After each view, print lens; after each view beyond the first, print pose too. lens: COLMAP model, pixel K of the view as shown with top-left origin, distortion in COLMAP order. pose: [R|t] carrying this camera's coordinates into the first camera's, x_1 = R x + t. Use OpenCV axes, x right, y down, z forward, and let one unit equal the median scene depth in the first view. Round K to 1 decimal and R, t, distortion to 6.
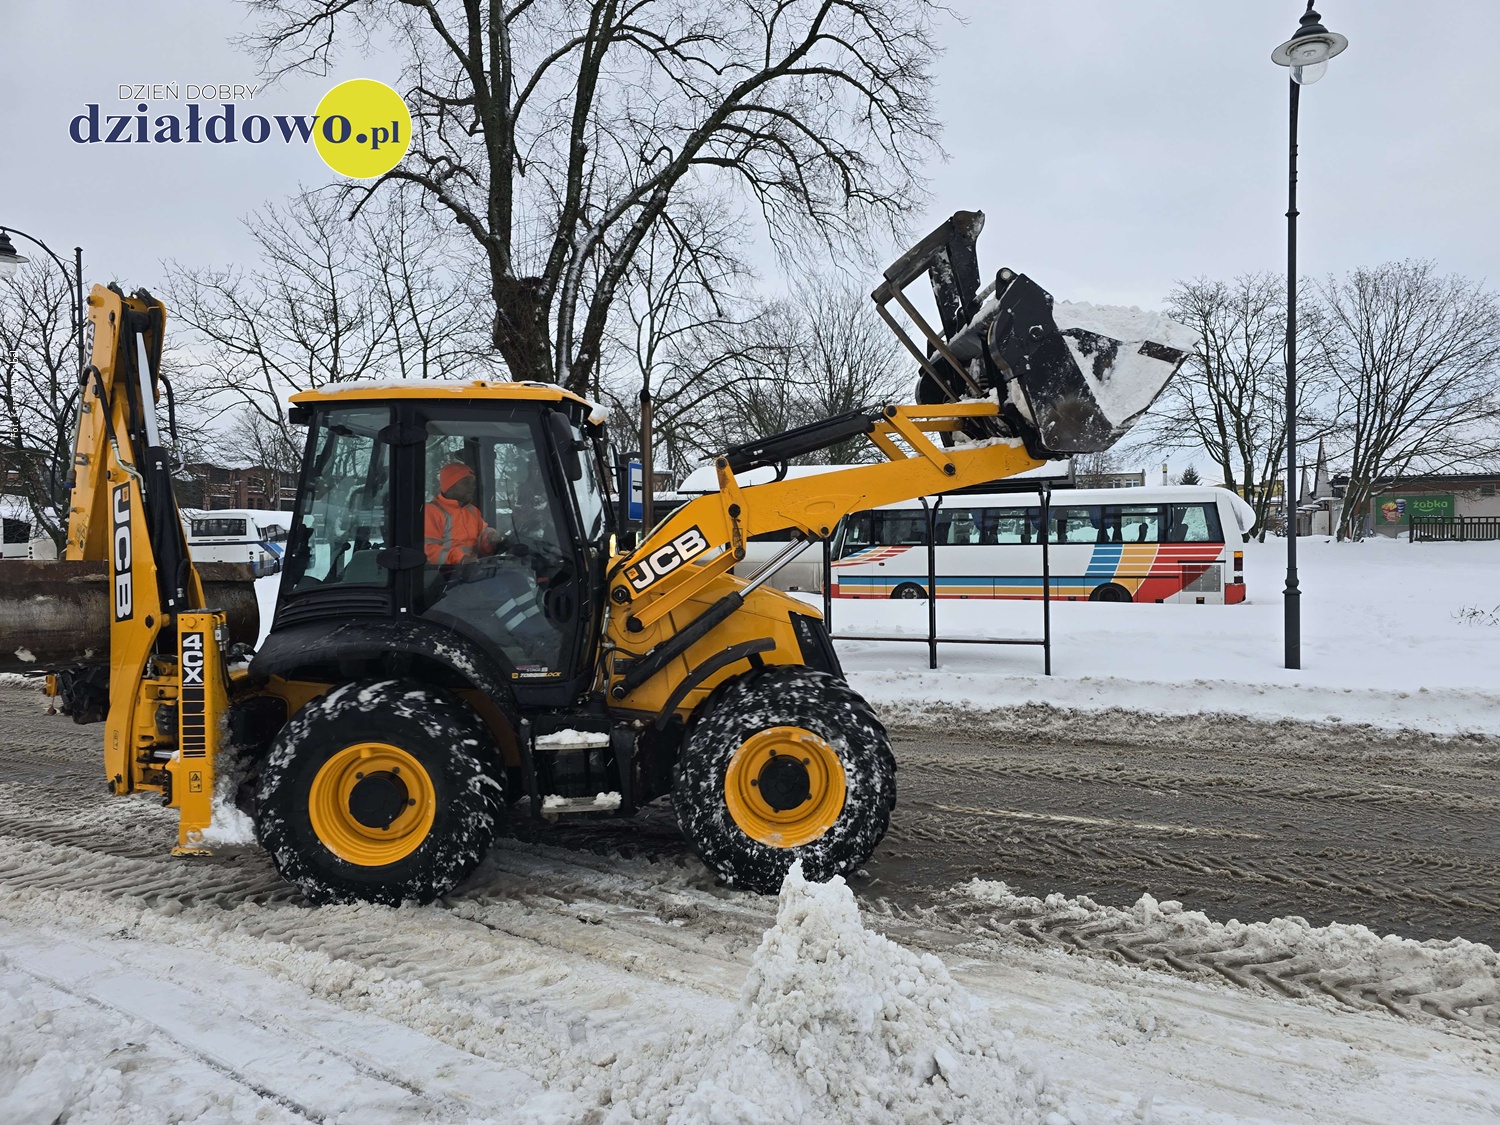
lens RADIAL K [[1011.2, 0, 750.4], [0, 1011.2, 546.7], [0, 0, 1]] dist [0.014704, -0.002703]
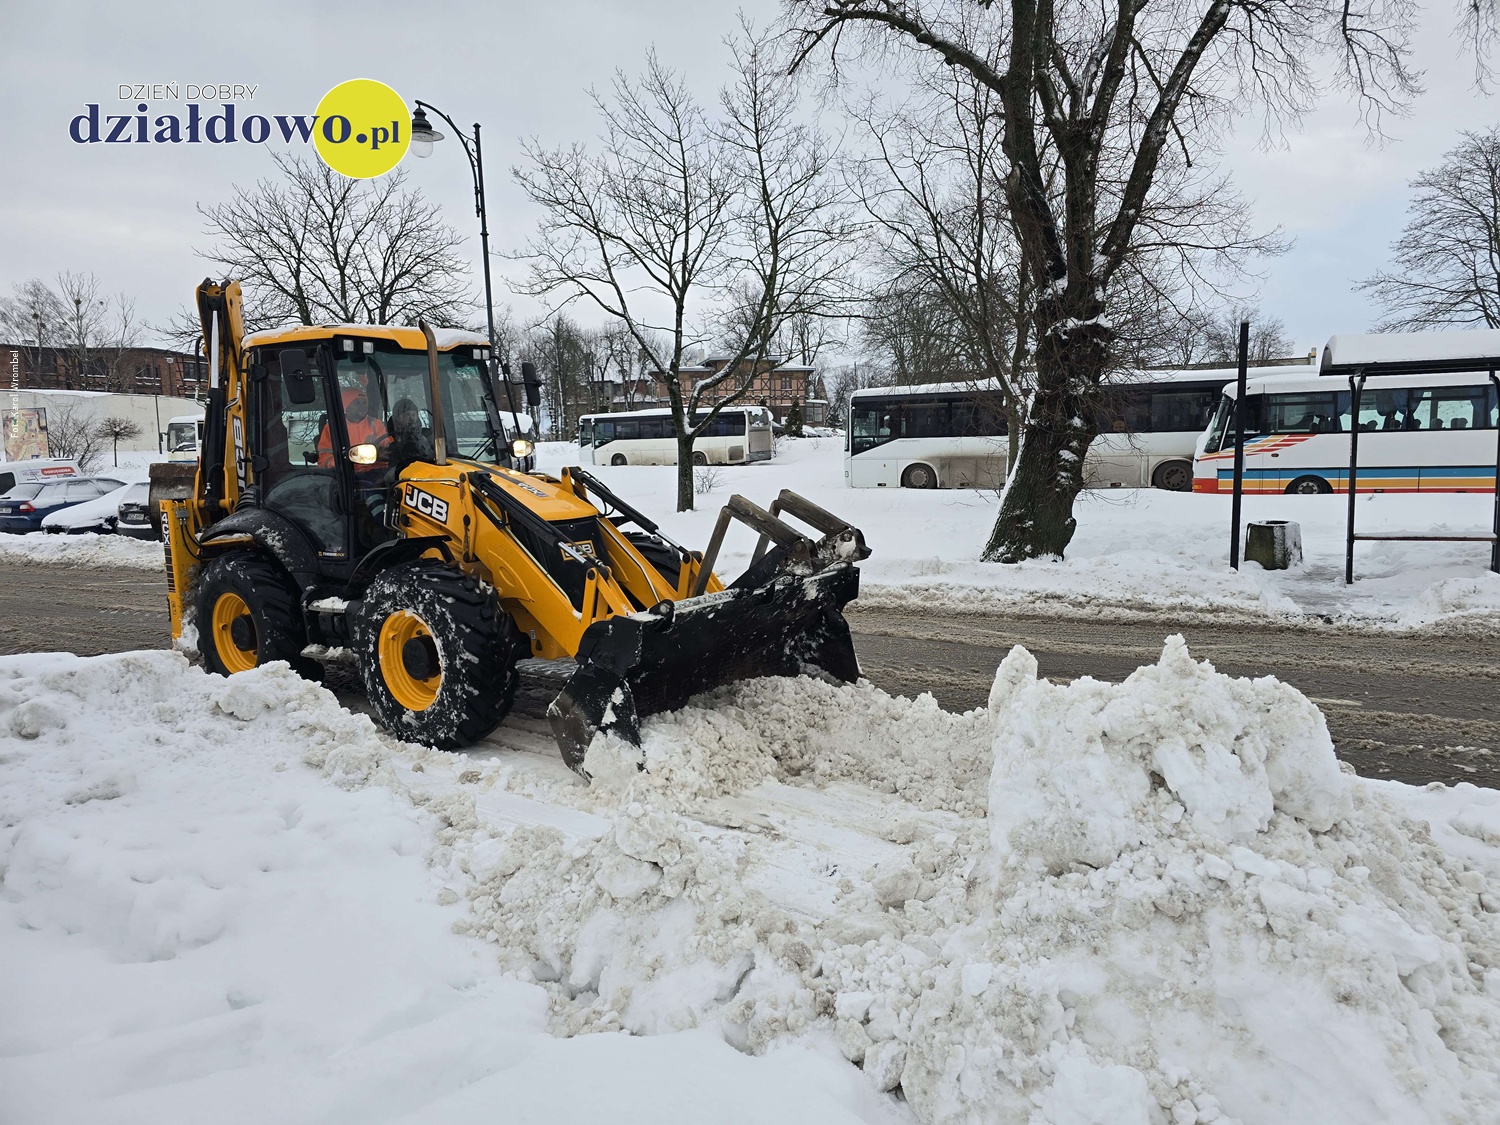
lens RADIAL K [[1011.2, 0, 750.4], [0, 1011.2, 546.7], [0, 0, 1]] dist [0.014704, -0.002703]
pose [[0.995771, -0.006858, -0.091612, -0.253532], [0.015973, 0.994945, 0.099145, 0.001134], [0.090469, -0.100189, 0.990847, 0.055391]]
